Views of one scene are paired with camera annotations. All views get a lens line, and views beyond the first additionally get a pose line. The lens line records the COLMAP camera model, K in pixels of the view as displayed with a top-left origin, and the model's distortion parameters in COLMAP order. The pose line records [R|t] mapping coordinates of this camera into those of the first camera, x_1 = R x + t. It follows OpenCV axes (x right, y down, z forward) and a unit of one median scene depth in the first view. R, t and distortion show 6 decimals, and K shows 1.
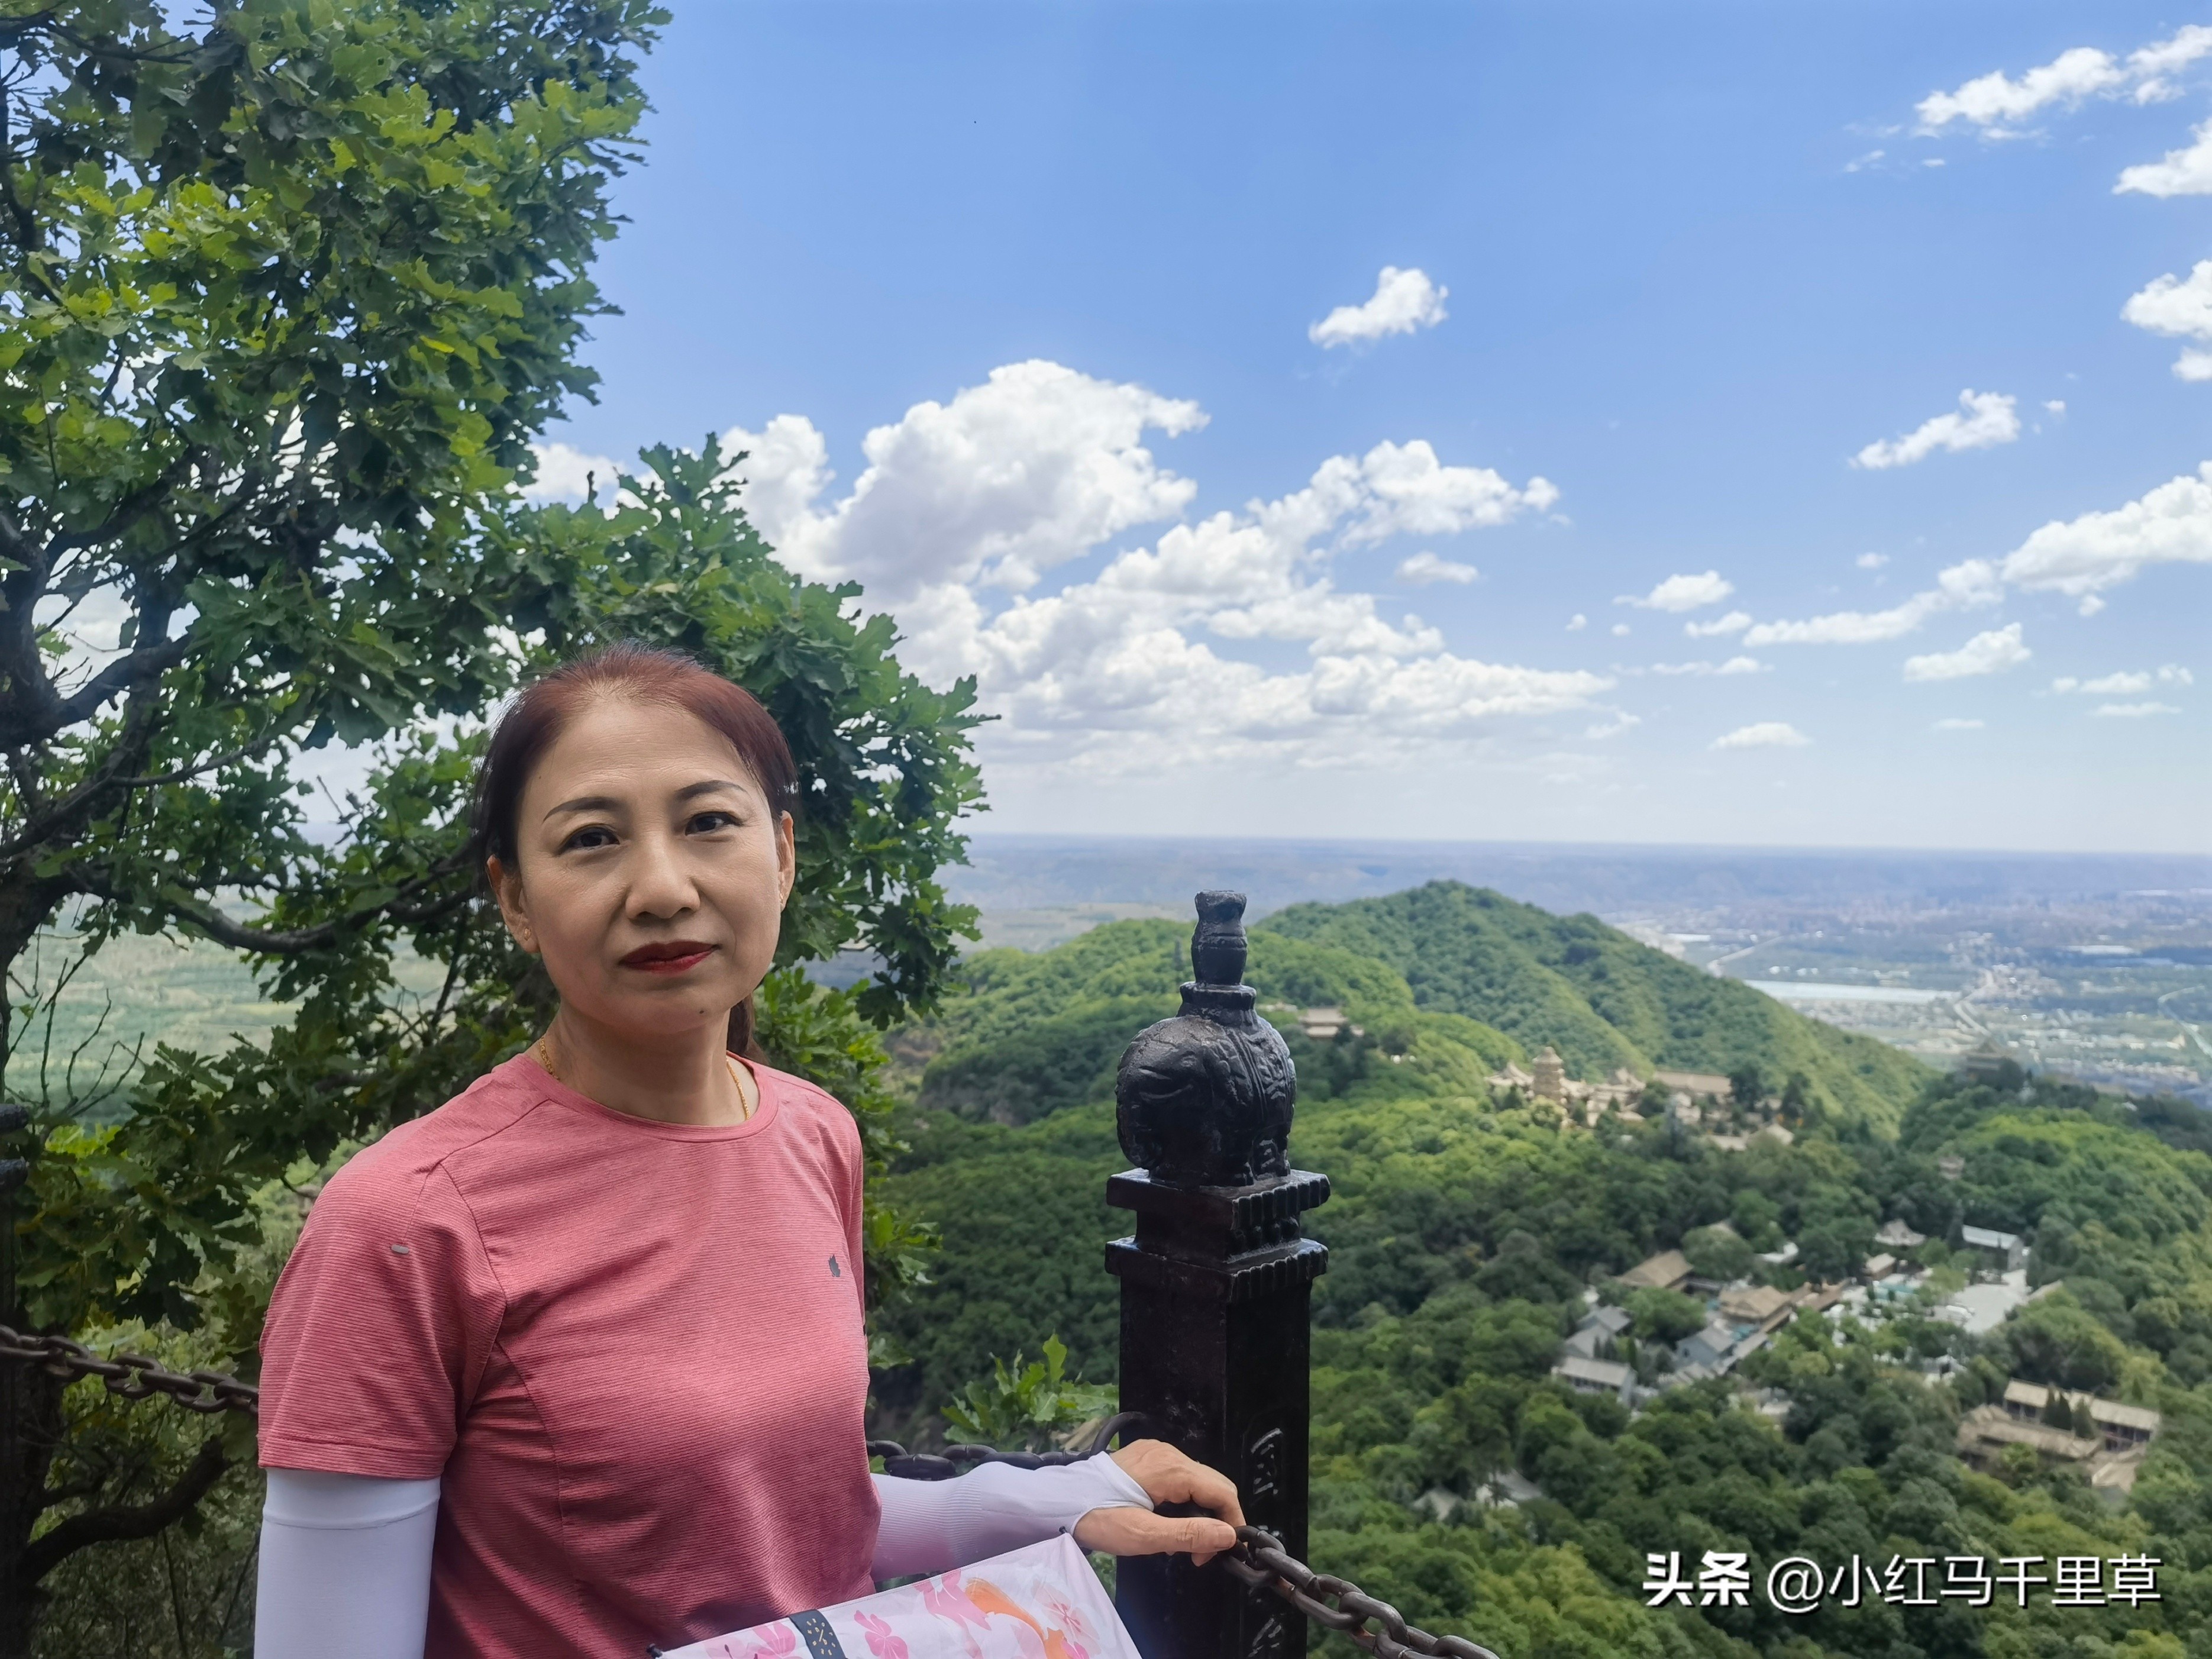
lens RADIAL K [[1757.8, 0, 1082.1], [0, 1757.8, 822.1], [0, 0, 1]] dist [0.083629, -0.035001]
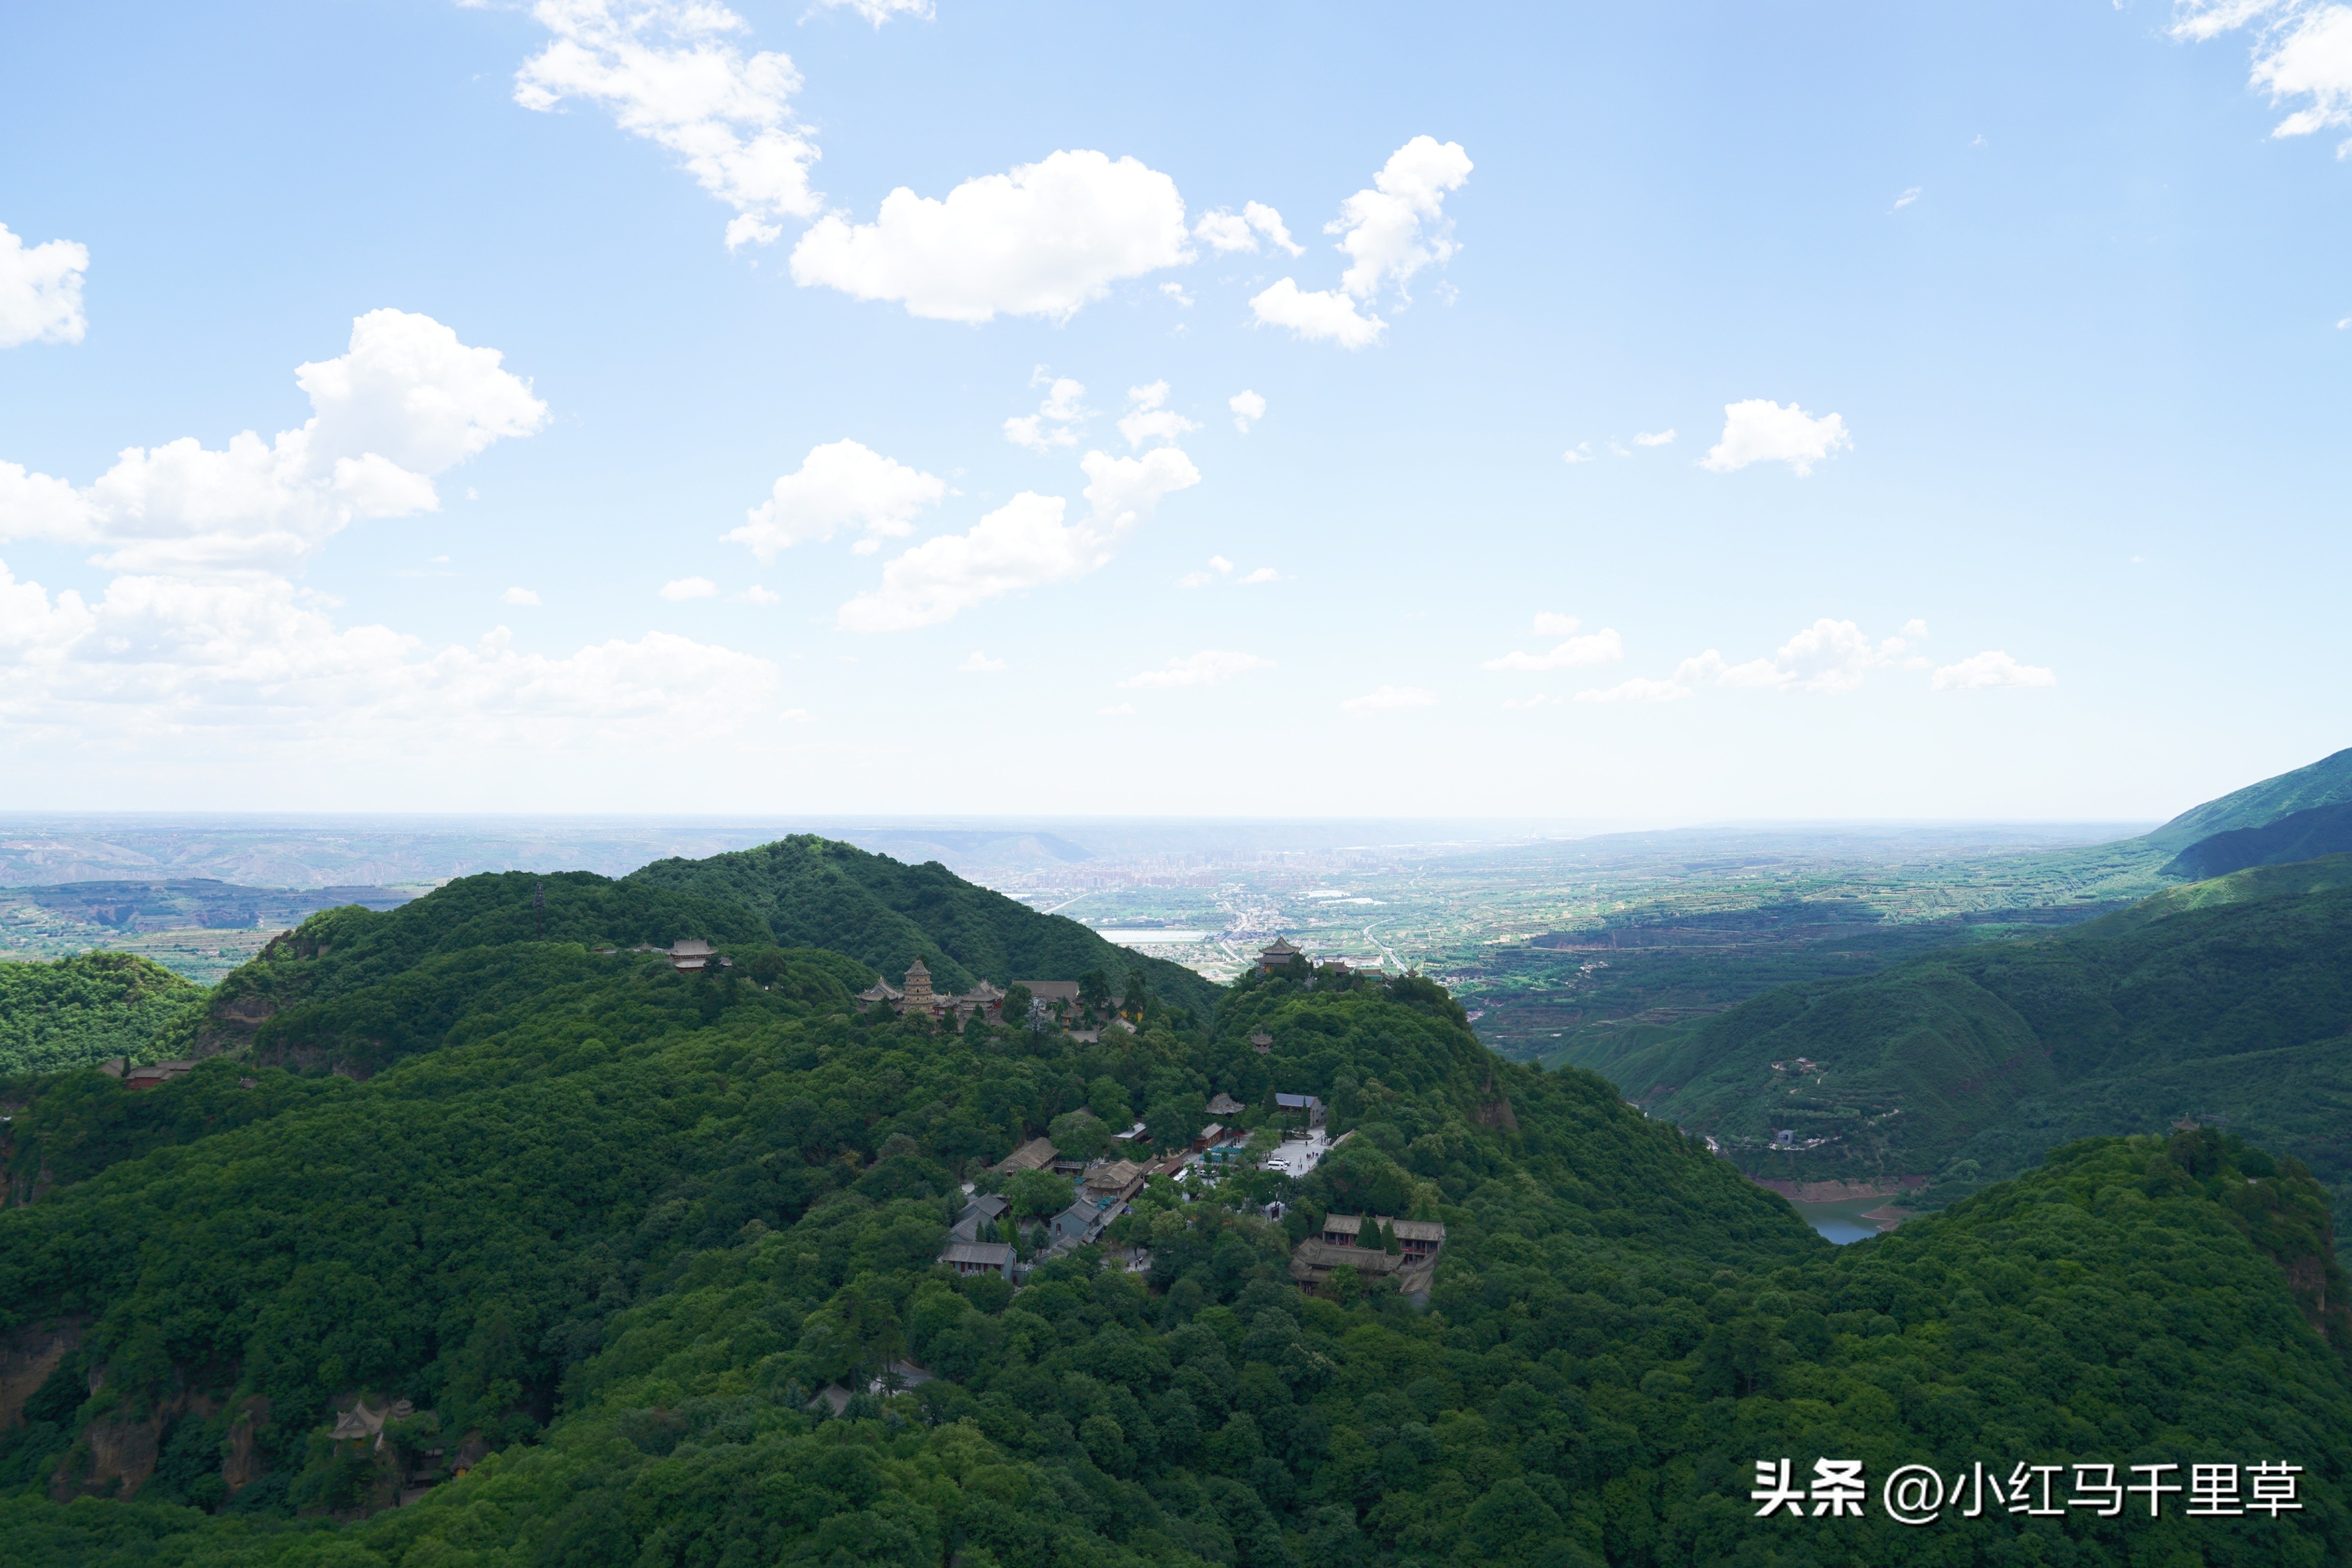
lens RADIAL K [[1615.8, 0, 1158.9], [0, 1615.8, 768.5], [0, 0, 1]] dist [-0.119242, 0.068751]
pose [[0.910567, 0.002881, 0.413352, 0.006103], [0.008115, 0.999658, -0.024845, 0.054218], [-0.413282, 0.025977, 0.910232, 0.122396]]
